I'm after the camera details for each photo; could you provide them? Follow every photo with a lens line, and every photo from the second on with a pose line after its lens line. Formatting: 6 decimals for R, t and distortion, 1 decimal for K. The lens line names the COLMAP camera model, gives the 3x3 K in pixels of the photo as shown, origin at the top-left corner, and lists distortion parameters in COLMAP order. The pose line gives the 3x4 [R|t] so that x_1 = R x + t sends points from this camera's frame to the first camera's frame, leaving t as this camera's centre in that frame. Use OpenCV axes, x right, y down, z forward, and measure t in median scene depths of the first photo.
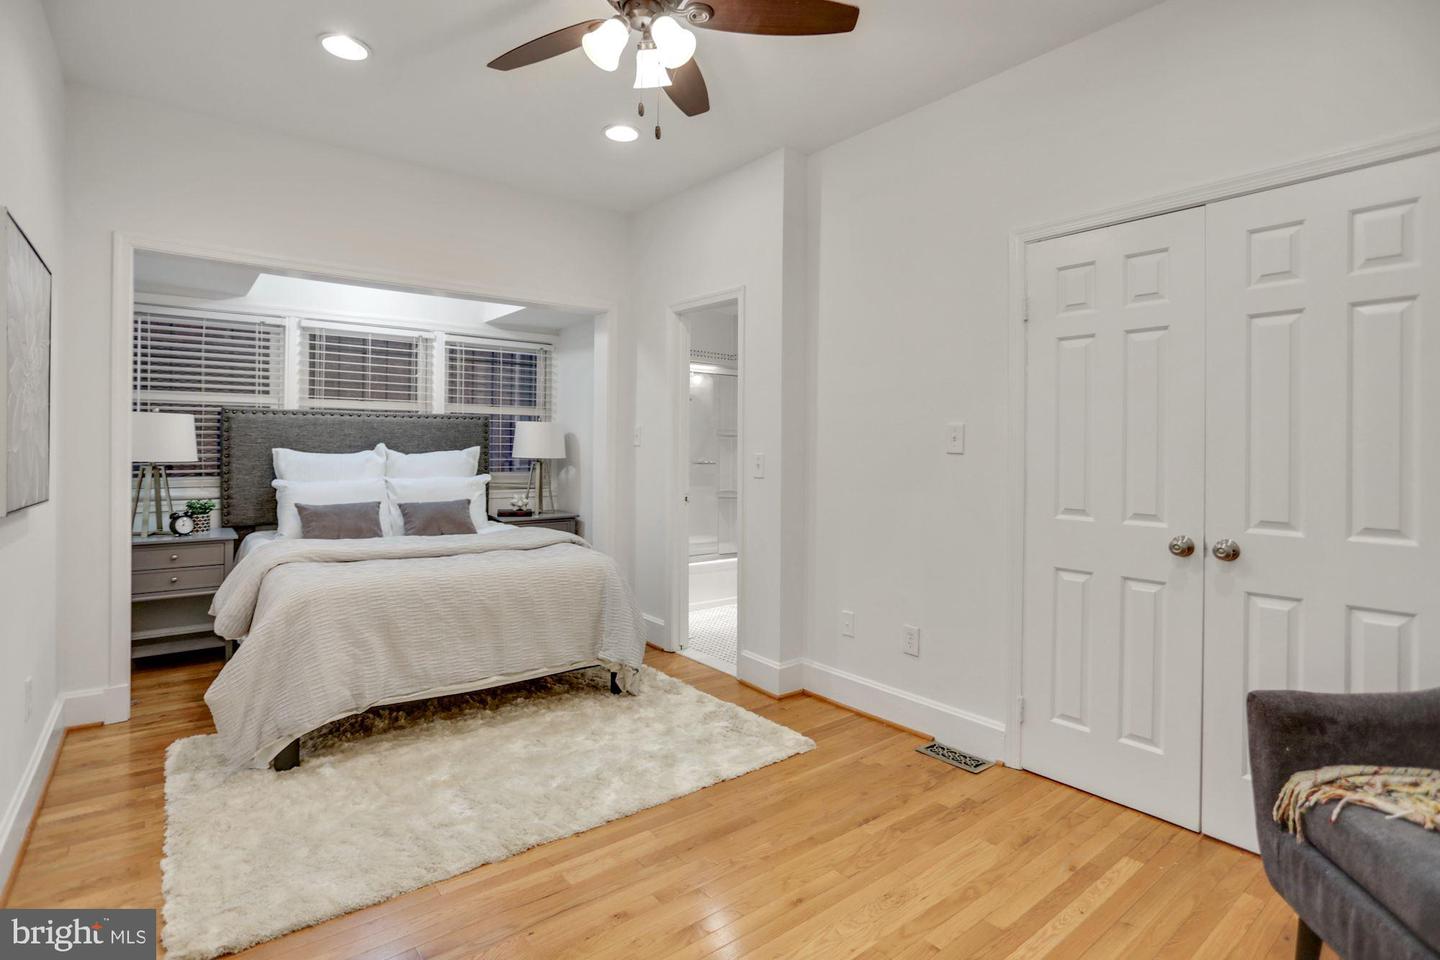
lens RADIAL K [[701.9, 0, 719.2], [0, 701.9, 438.6], [0, 0, 1]] dist [-0.036803, 0.000364]
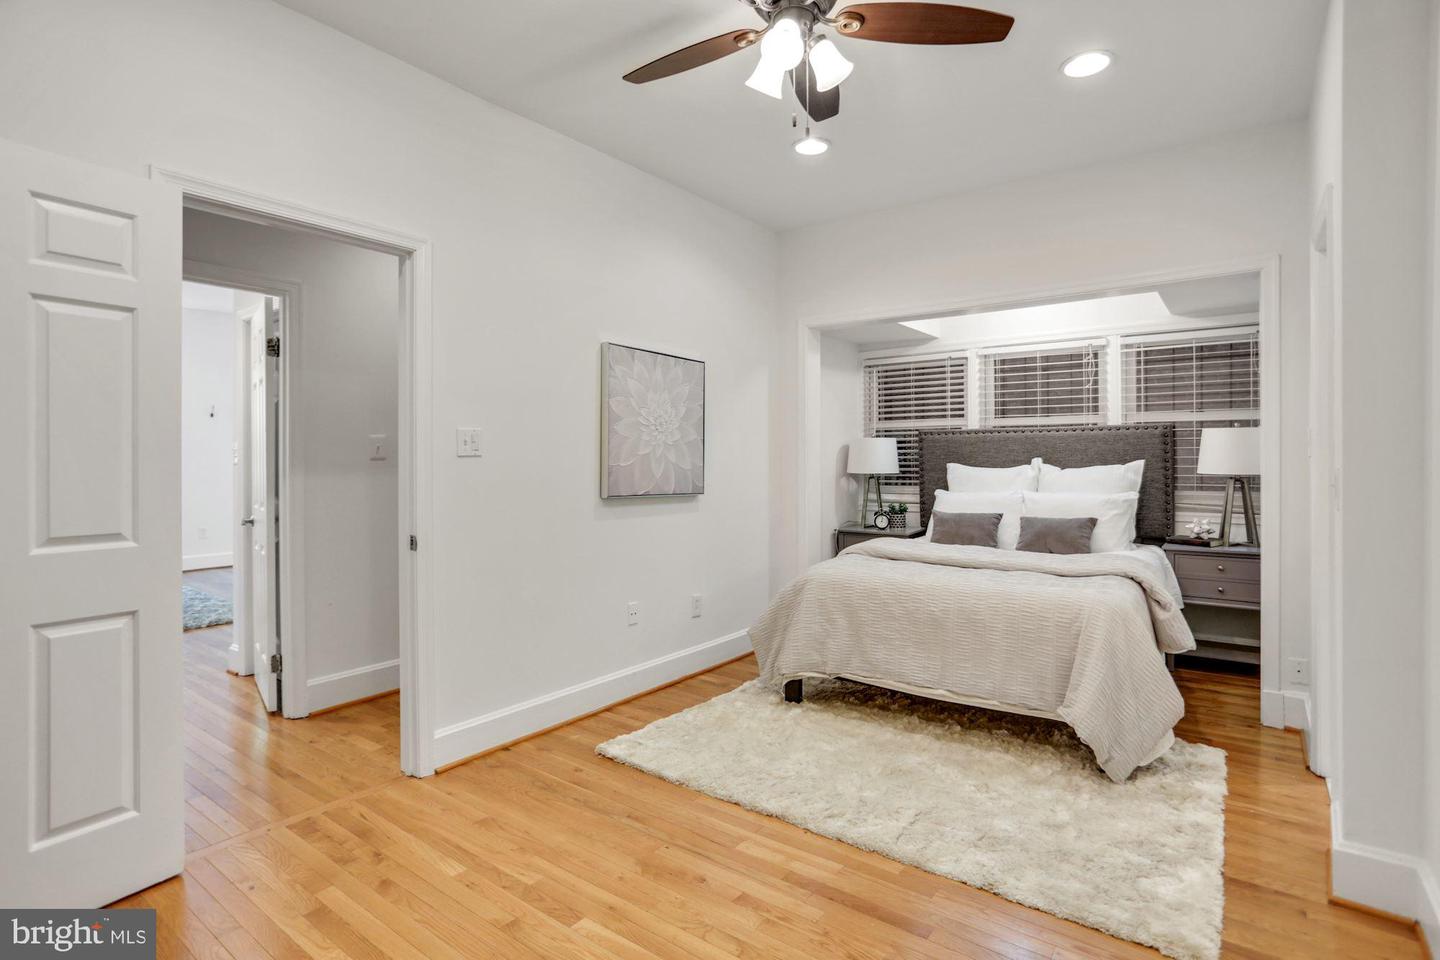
lens RADIAL K [[696.0, 0, 722.5], [0, 696.0, 456.1], [0, 0, 1]] dist [-0.047513, 0.025562]
pose [[0.276951, -0.013595, -0.960788, 0.406992], [0.017344, 0.999808, -0.009147, 0.006013], [0.960728, -0.014130, 0.277133, 0.315976]]
